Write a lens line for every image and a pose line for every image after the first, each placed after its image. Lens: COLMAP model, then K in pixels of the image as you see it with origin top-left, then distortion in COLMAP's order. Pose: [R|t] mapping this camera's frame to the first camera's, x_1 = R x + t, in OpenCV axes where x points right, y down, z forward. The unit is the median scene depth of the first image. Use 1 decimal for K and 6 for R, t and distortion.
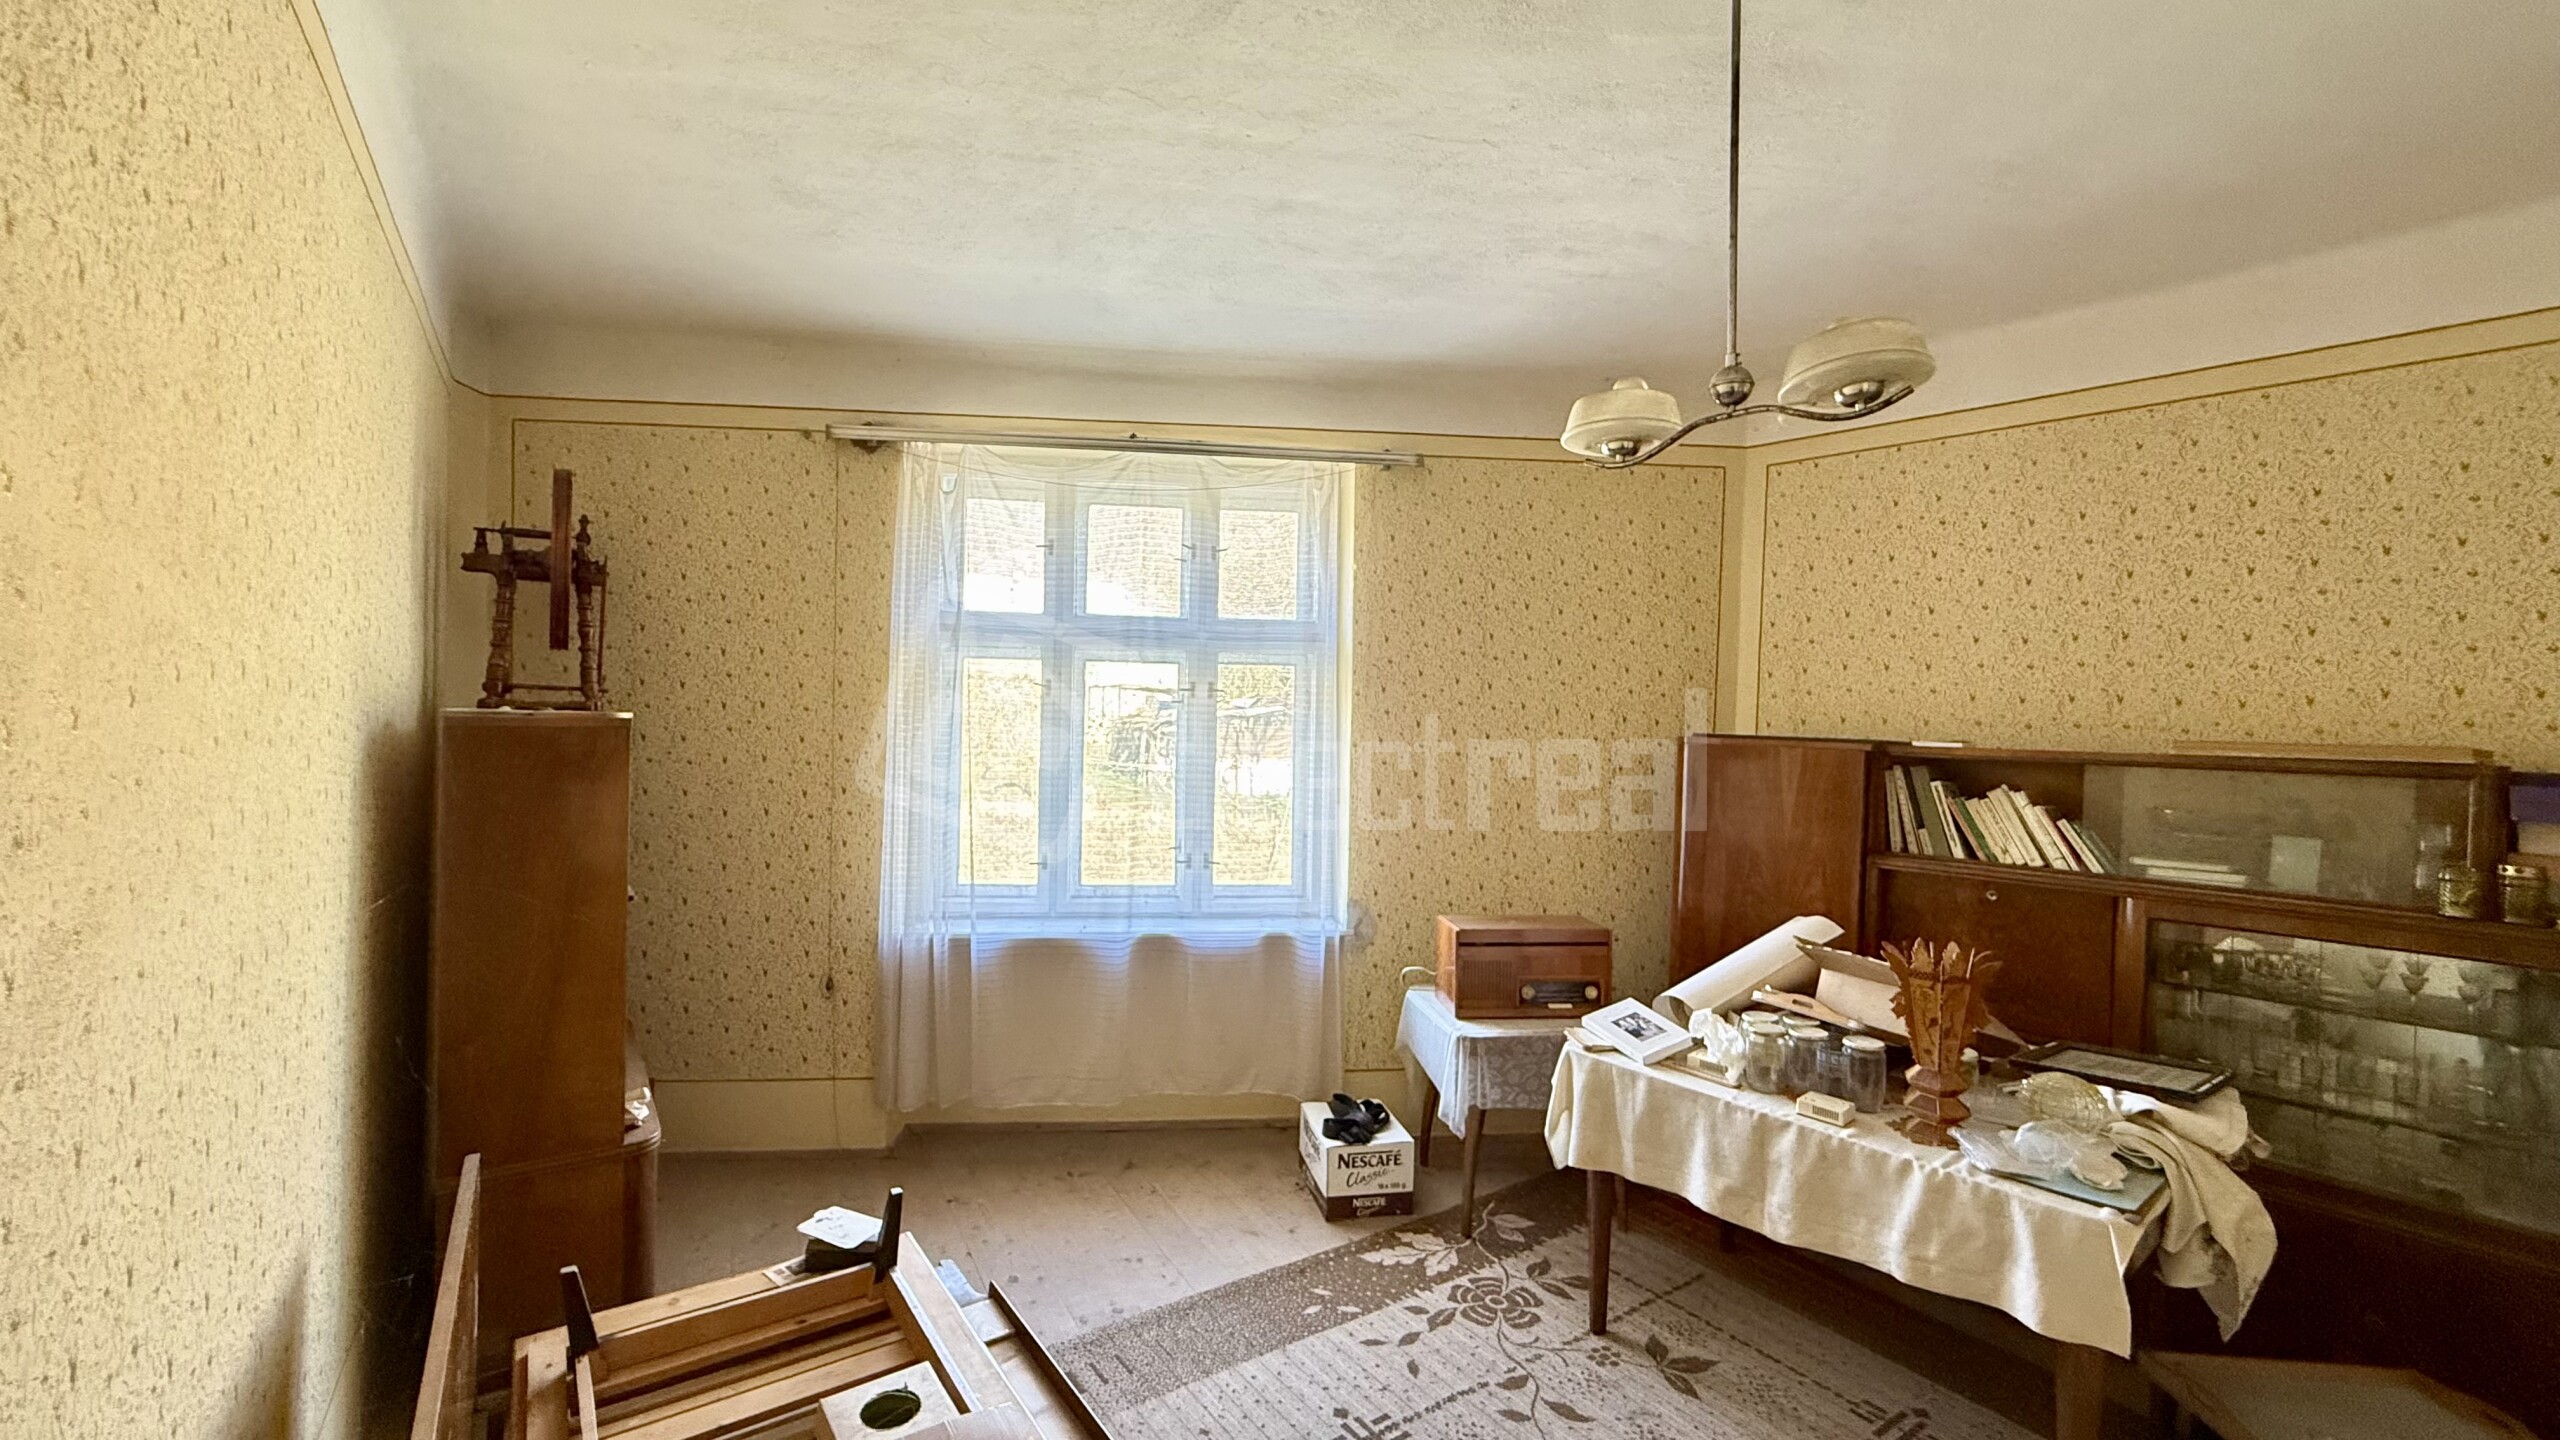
lens RADIAL K [[1020.3, 0, 1280.1], [0, 1020.3, 720.9], [0, 0, 1]] dist [-0.002126, 0.000338]
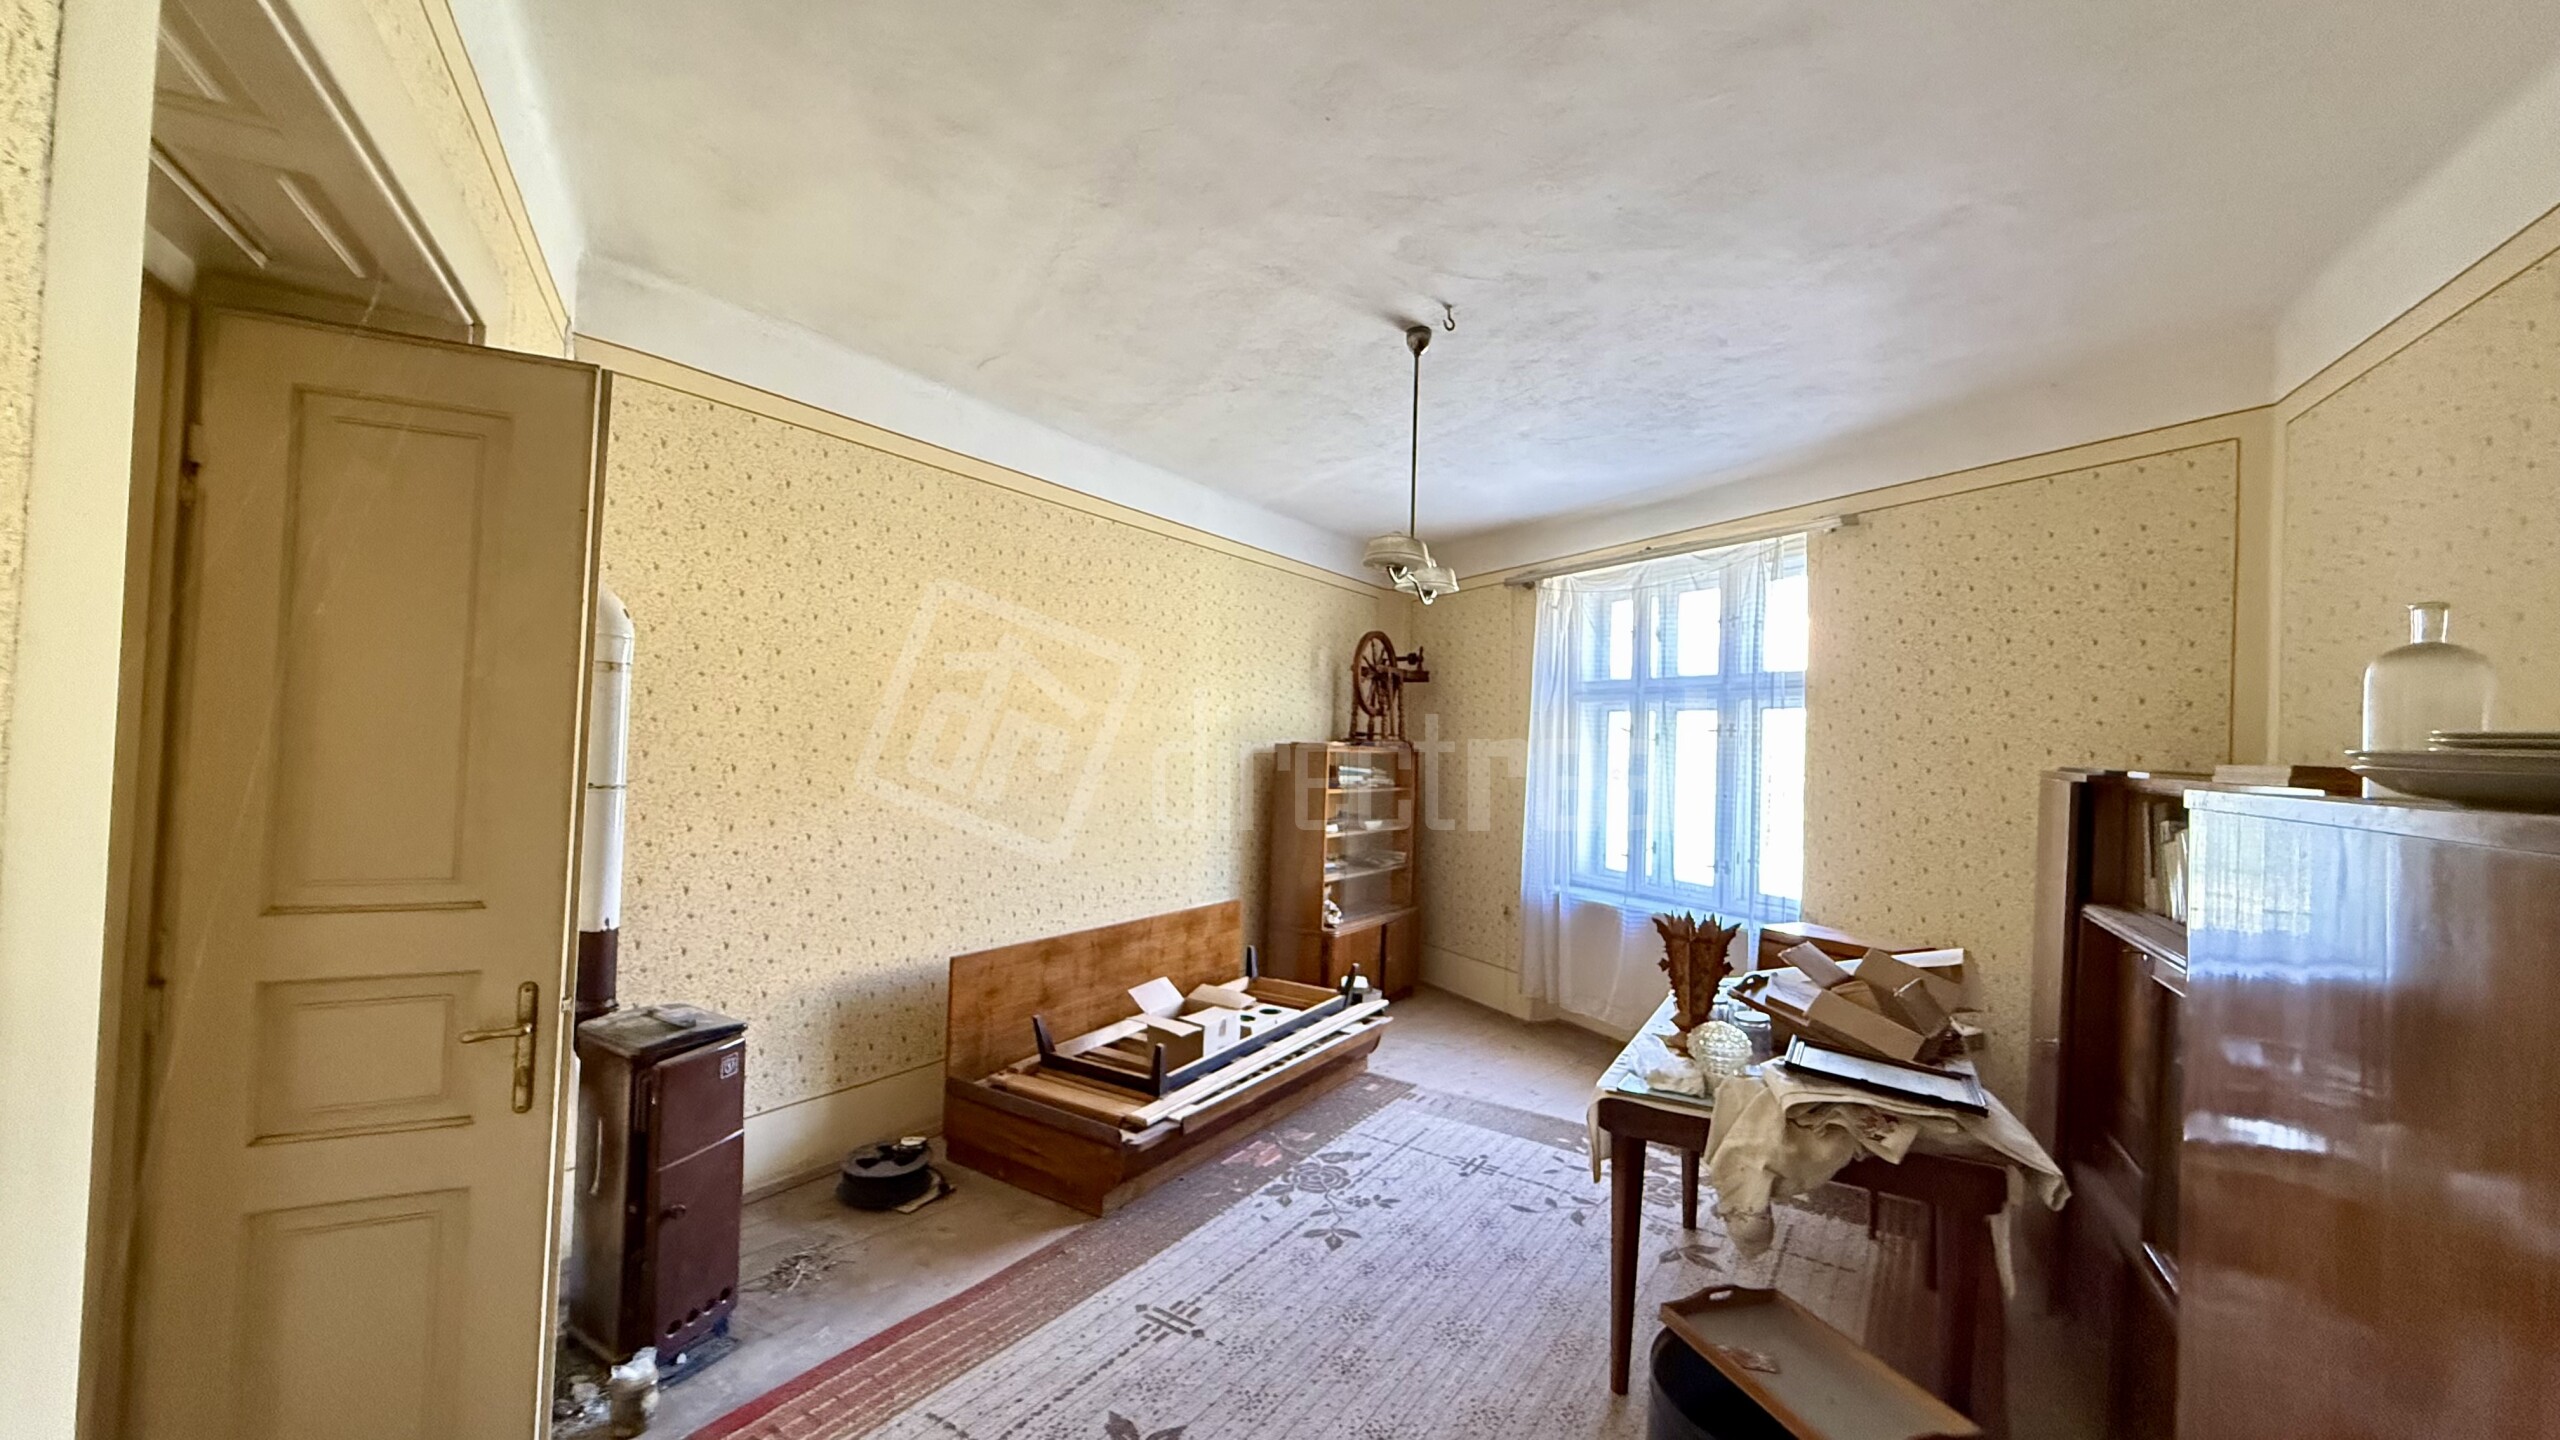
lens RADIAL K [[1020.3, 0, 1281.9], [0, 1020.3, 715.1], [0, 0, 1]] dist [-0.002126, 0.000338]
pose [[0.375937, -0.031927, -0.926095, 0.924179], [-0.028455, 0.998537, -0.045975, 0.025768], [0.926208, 0.043636, 0.374479, 0.021269]]
